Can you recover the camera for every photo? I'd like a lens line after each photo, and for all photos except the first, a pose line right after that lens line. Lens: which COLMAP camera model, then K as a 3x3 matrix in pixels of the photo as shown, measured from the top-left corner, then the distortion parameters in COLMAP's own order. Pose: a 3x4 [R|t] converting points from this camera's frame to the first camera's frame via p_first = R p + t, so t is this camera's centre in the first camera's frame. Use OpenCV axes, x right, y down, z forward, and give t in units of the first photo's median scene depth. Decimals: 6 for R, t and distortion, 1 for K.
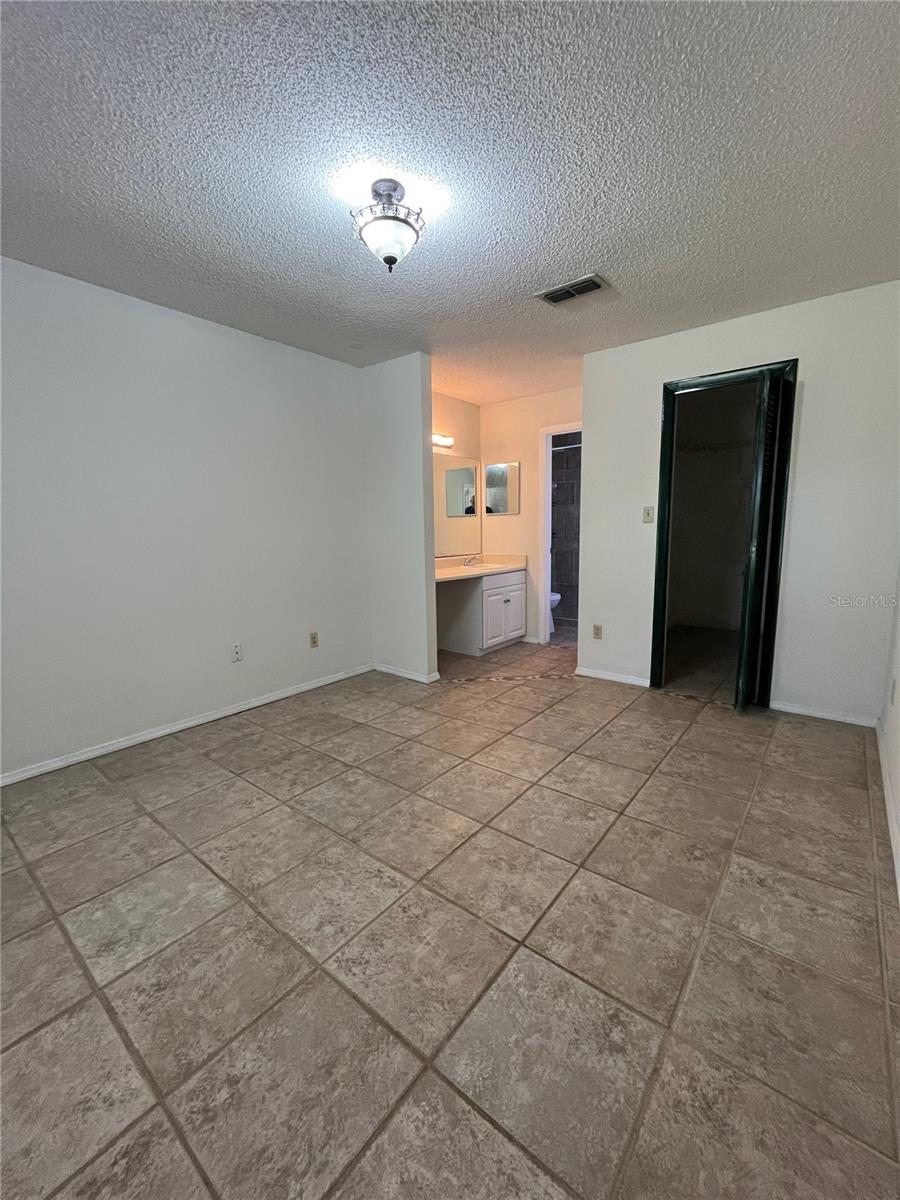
lens RADIAL K [[485.6, 0, 450.7], [0, 485.6, 597.3], [0, 0, 1]] dist [-0.000992, -0.000133]
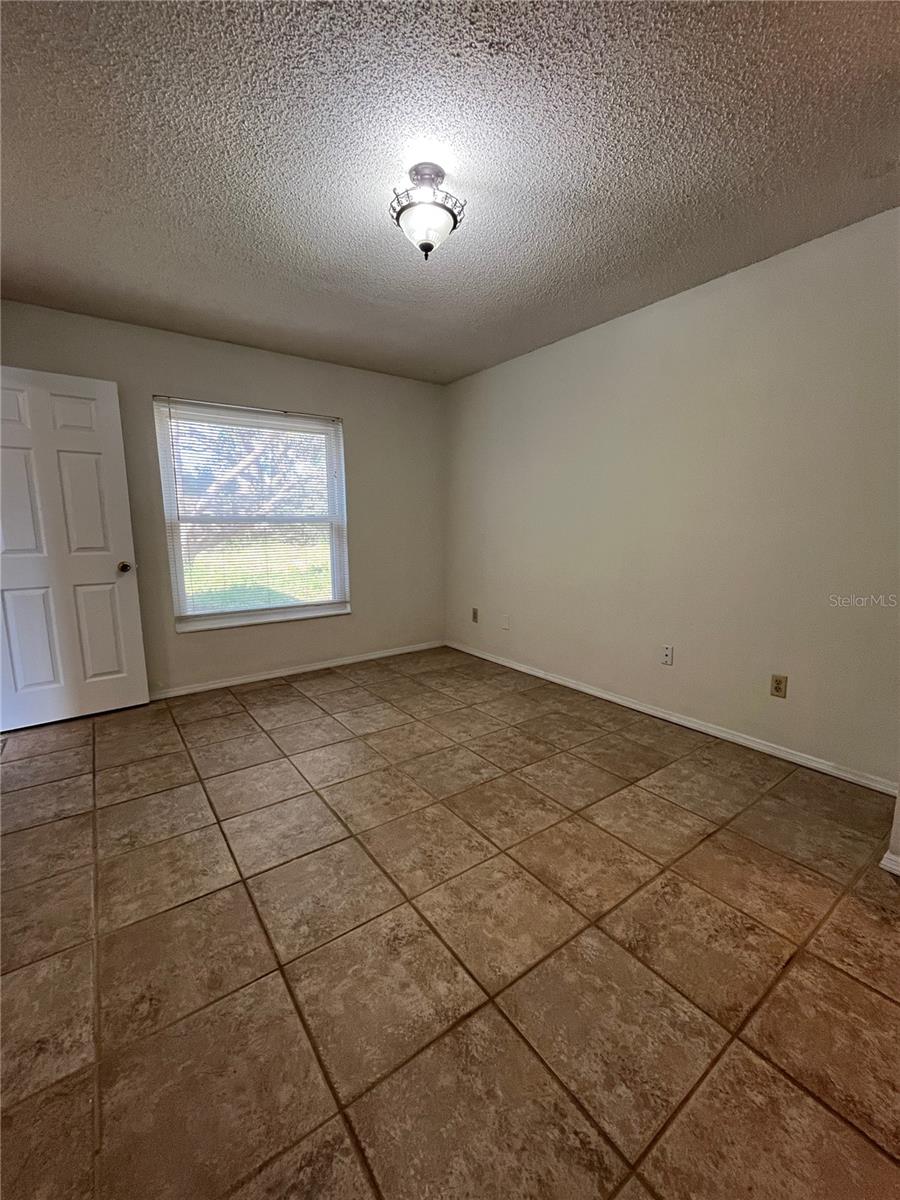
lens RADIAL K [[485.6, 0, 450.7], [0, 485.6, 597.3], [0, 0, 1]] dist [-0.000992, -0.000133]
pose [[-0.259355, 0.159924, -0.952449, 0.726637], [-0.126508, 0.972072, 0.197667, -0.169436], [0.957460, 0.171758, -0.231880, 1.121145]]
